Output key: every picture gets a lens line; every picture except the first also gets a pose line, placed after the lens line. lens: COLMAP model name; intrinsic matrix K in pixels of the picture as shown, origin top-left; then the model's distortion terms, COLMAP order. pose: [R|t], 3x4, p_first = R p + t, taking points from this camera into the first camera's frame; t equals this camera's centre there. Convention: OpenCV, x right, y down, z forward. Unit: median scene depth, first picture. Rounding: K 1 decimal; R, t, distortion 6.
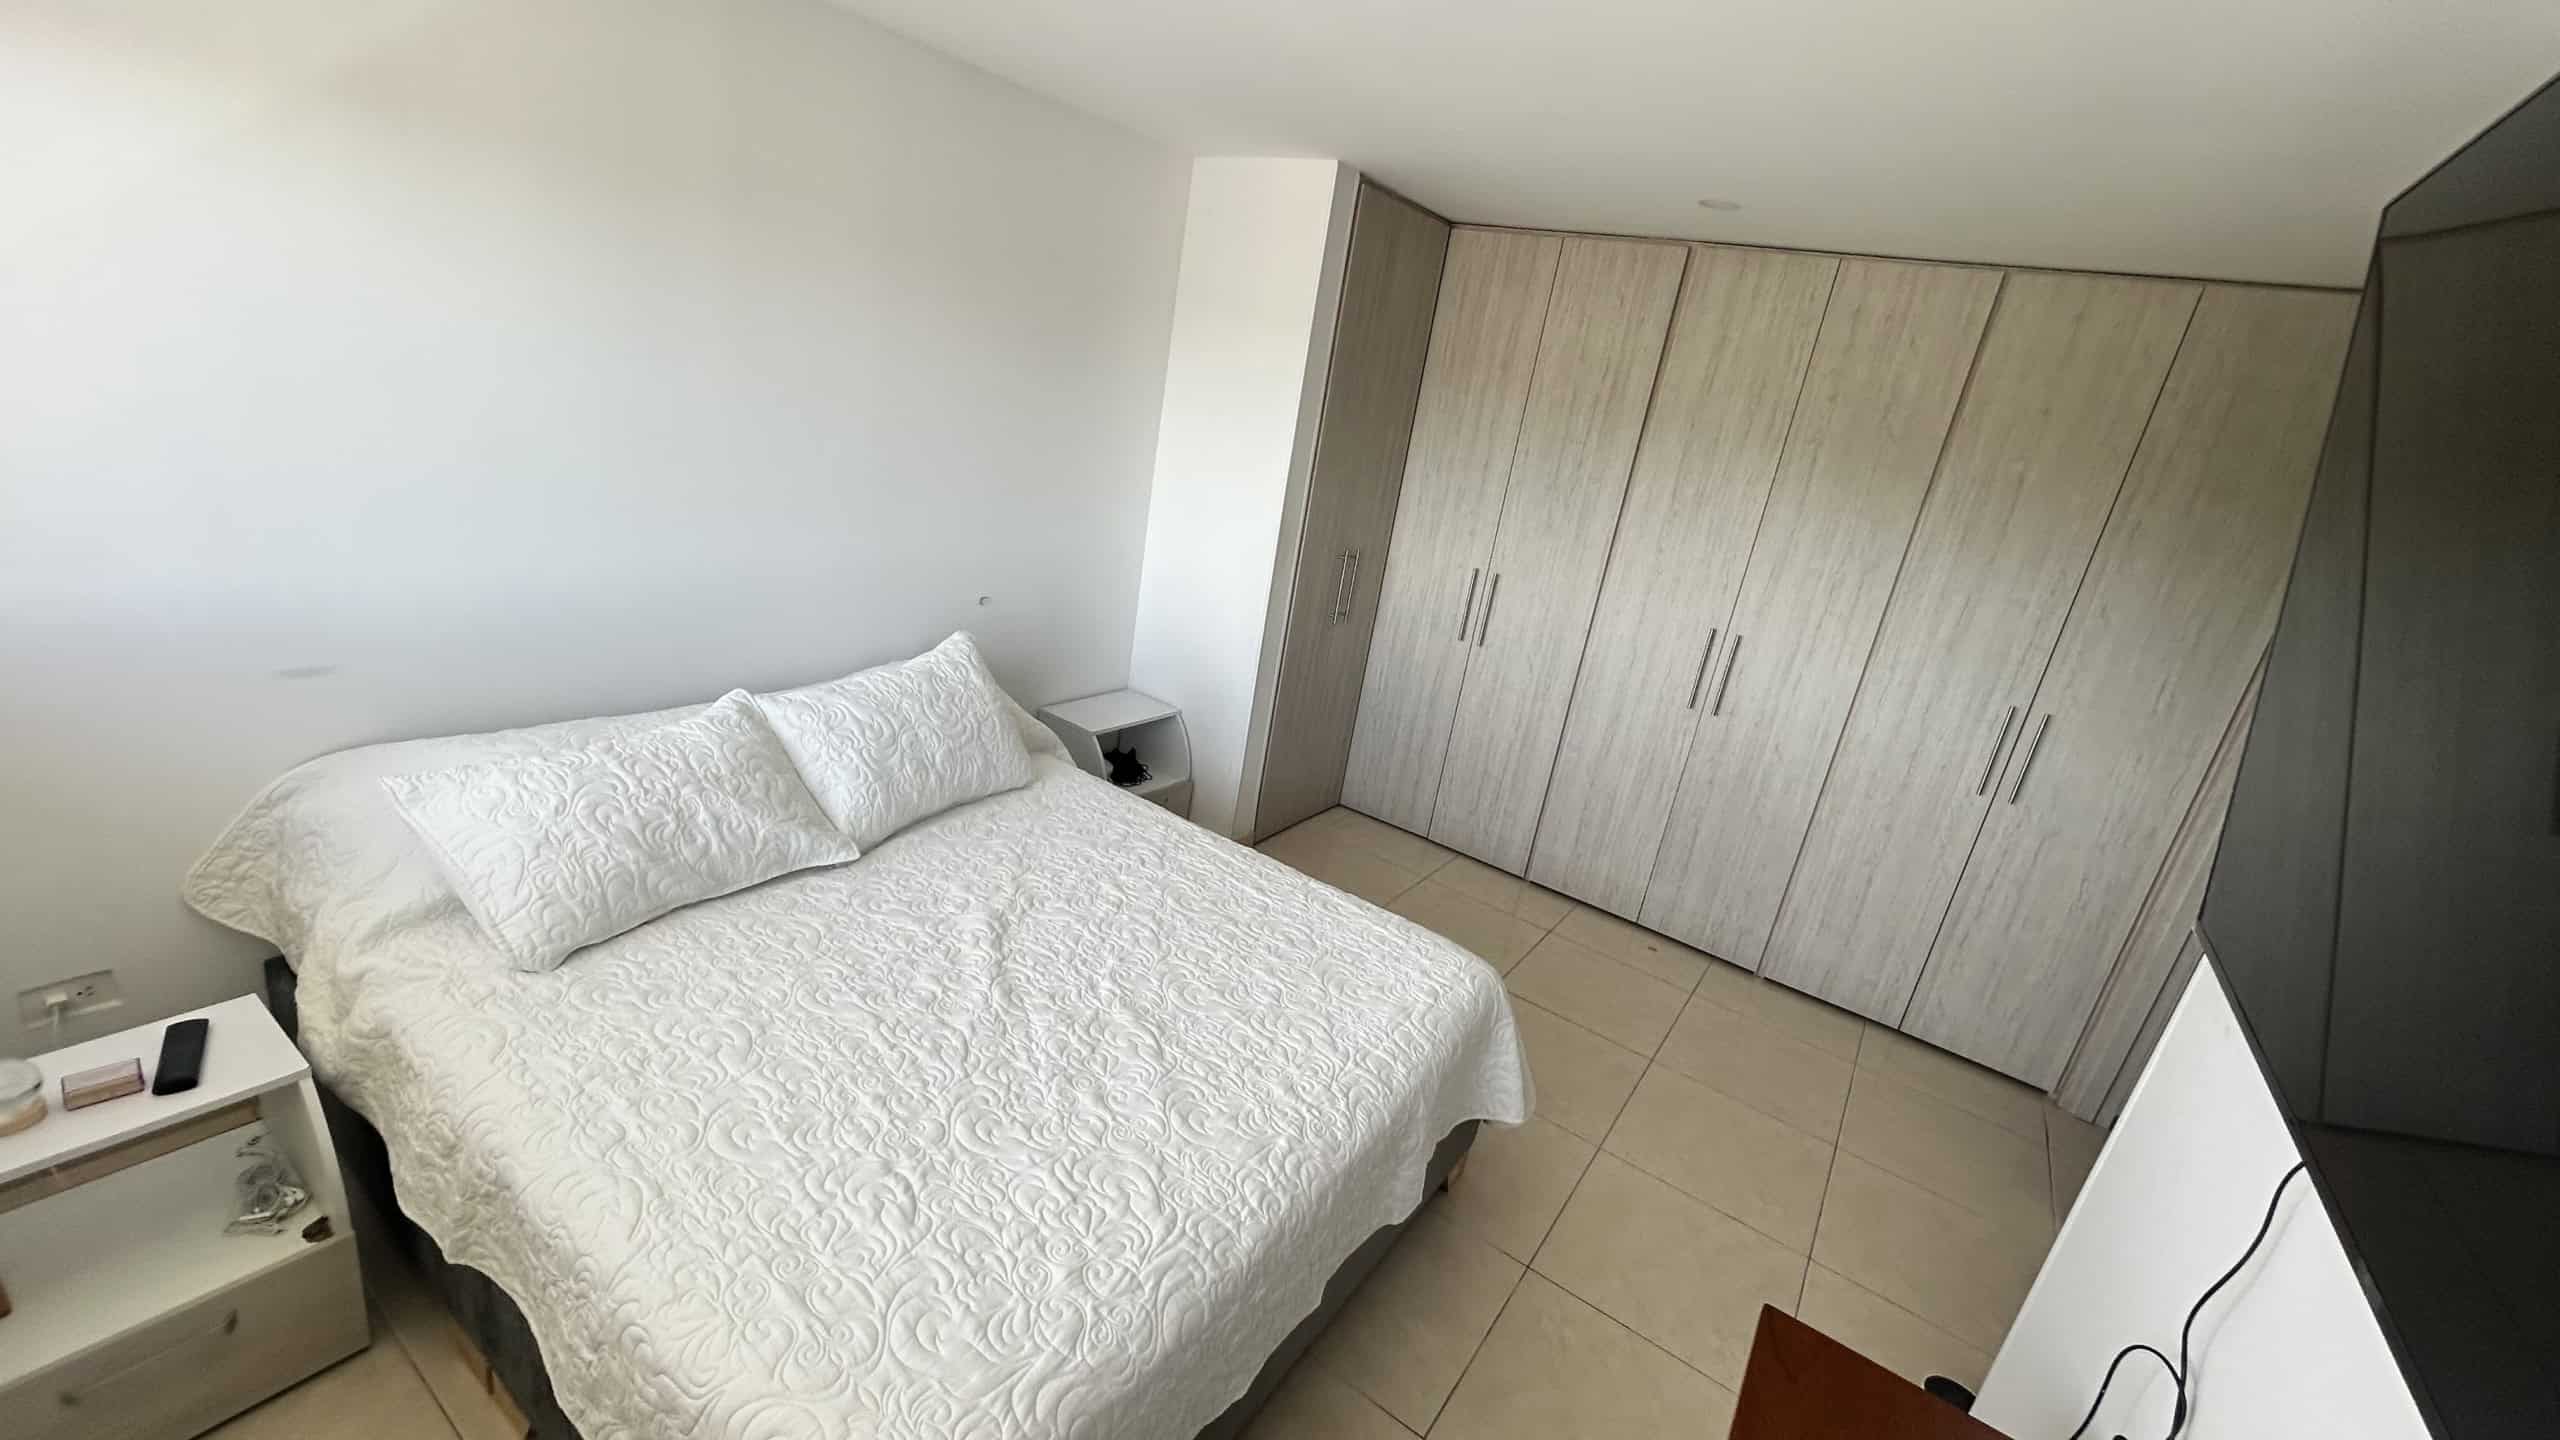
lens RADIAL K [[1031.8, 0, 1277.3], [0, 1031.8, 718.7], [0, 0, 1]] dist [-0.000455, -0.000130]
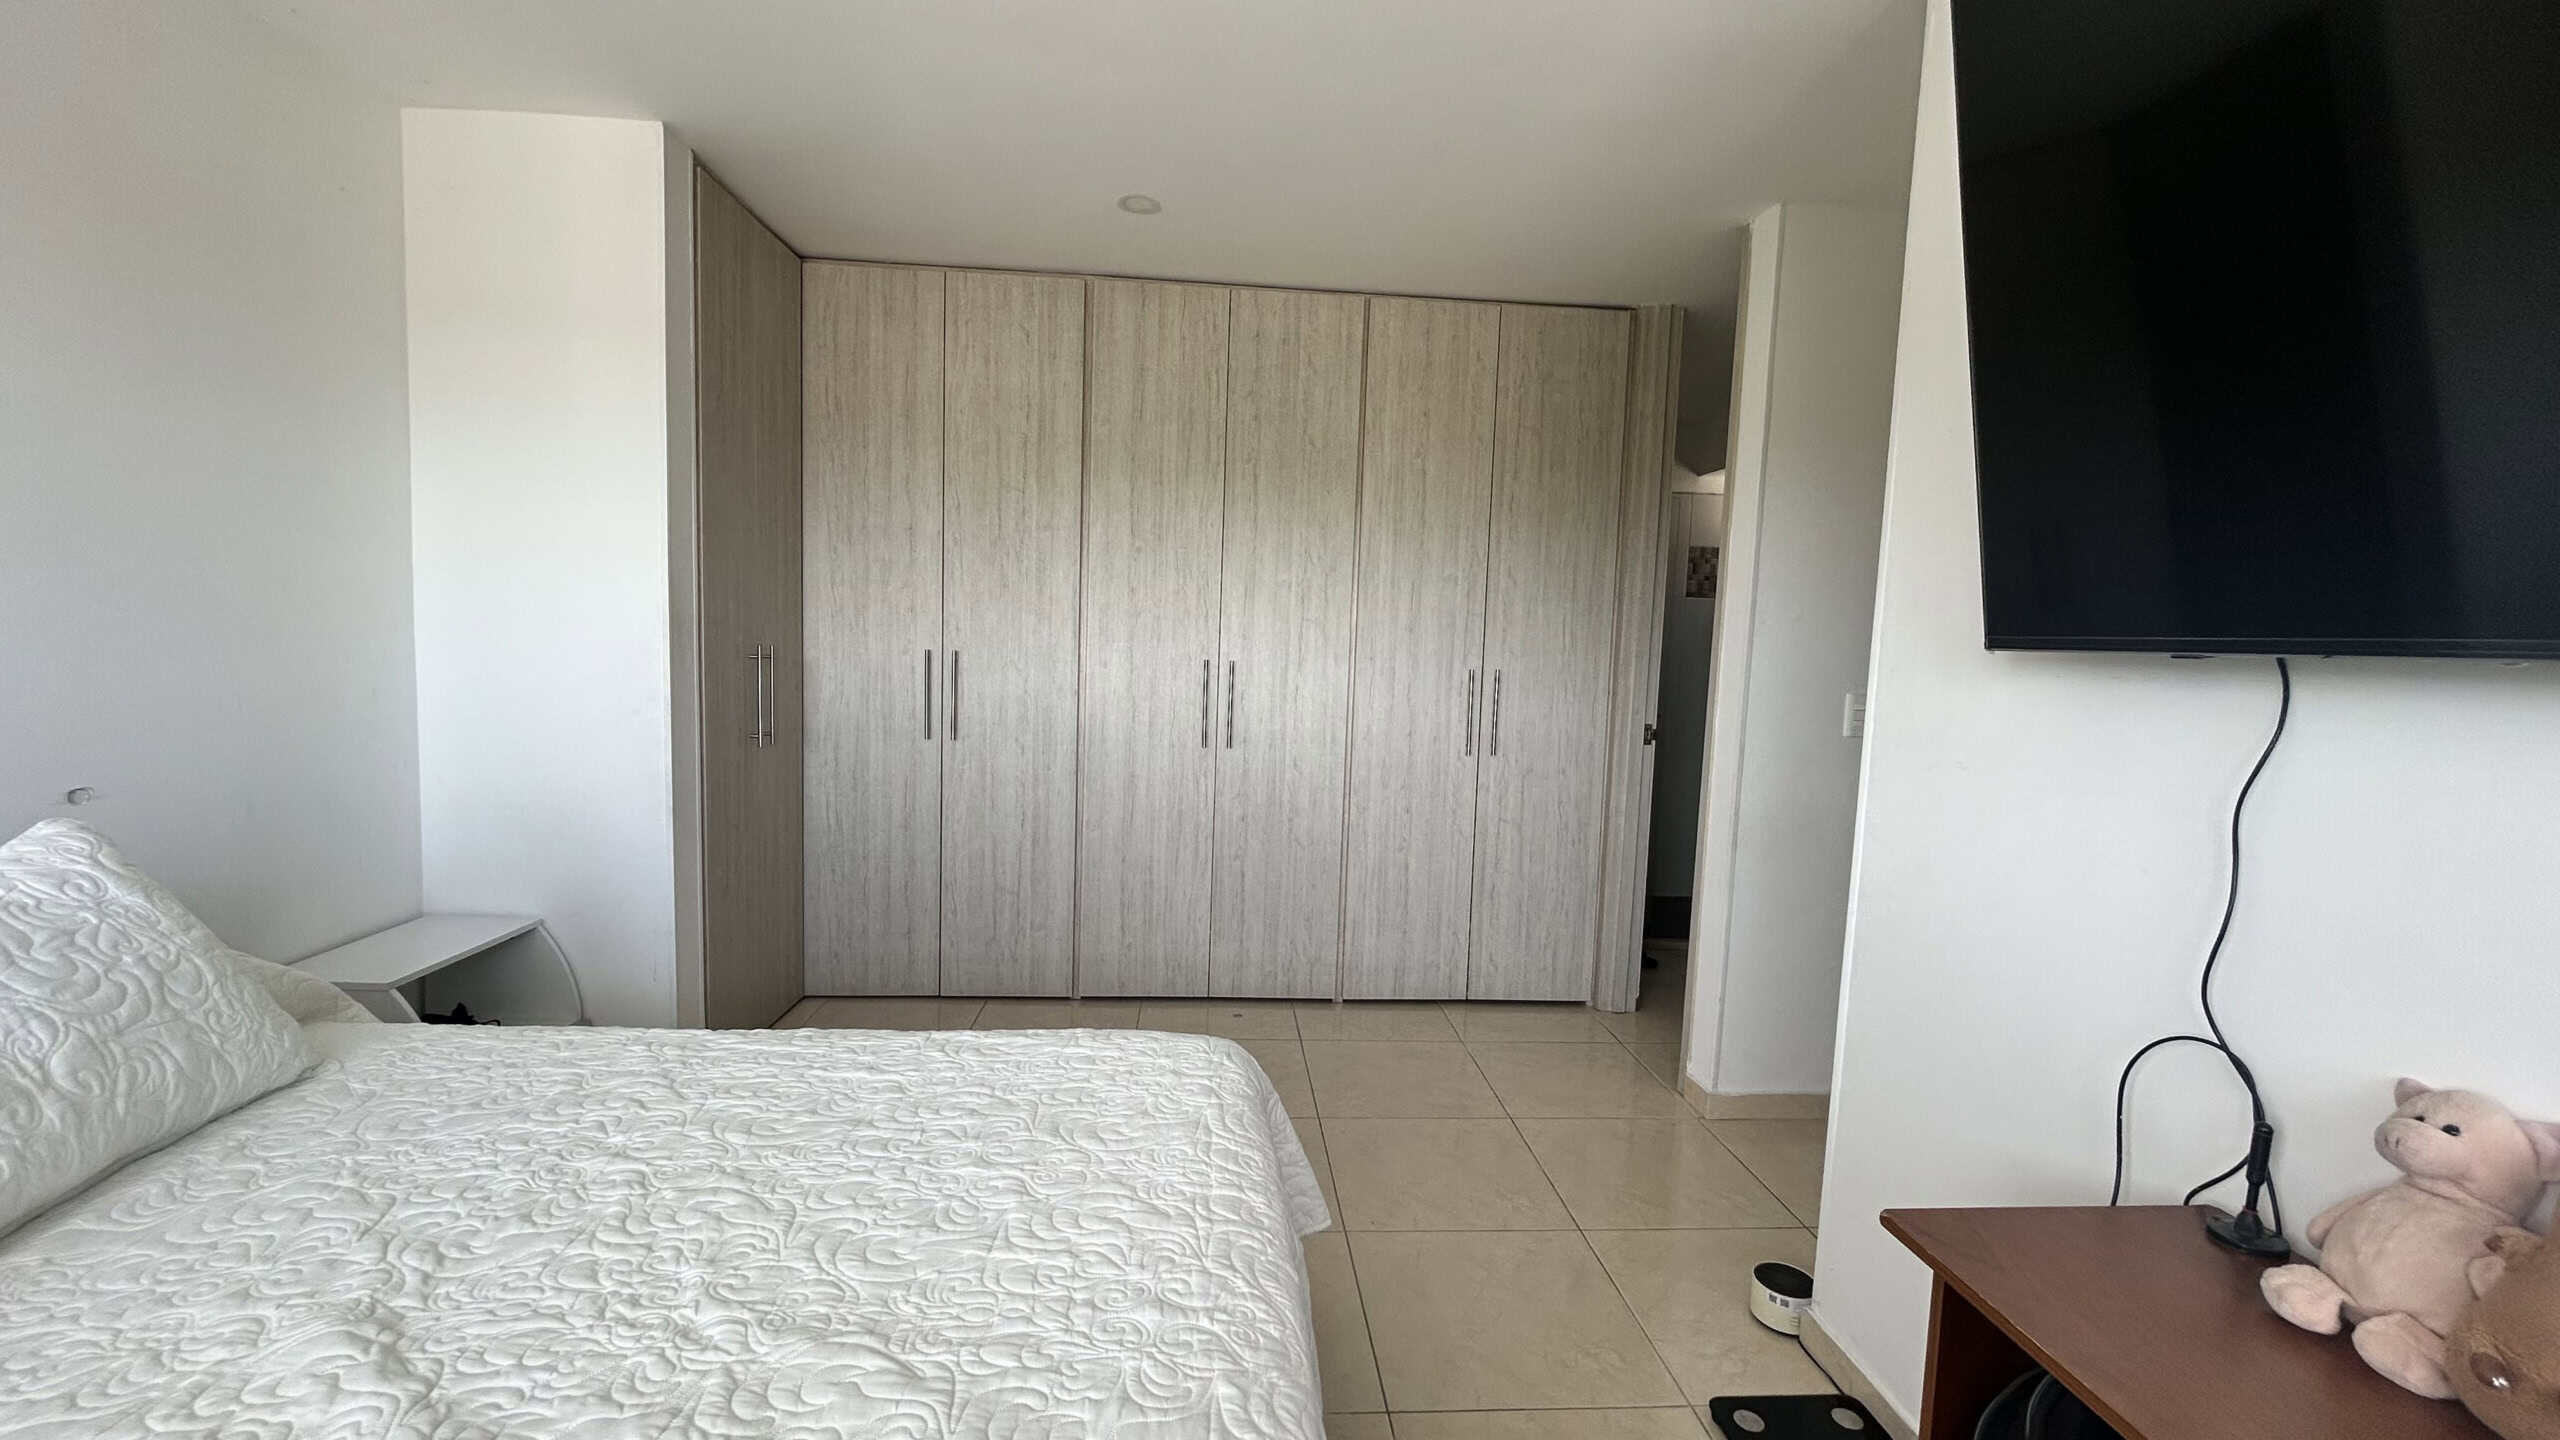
lens RADIAL K [[1031.8, 0, 1277.3], [0, 1031.8, 718.7], [0, 0, 1]] dist [-0.000455, -0.000130]
pose [[0.774568, -0.181595, 0.605861, -0.144423], [0.282112, 0.956526, -0.073968, 0.068504], [-0.566089, 0.228214, 0.792125, 0.275479]]
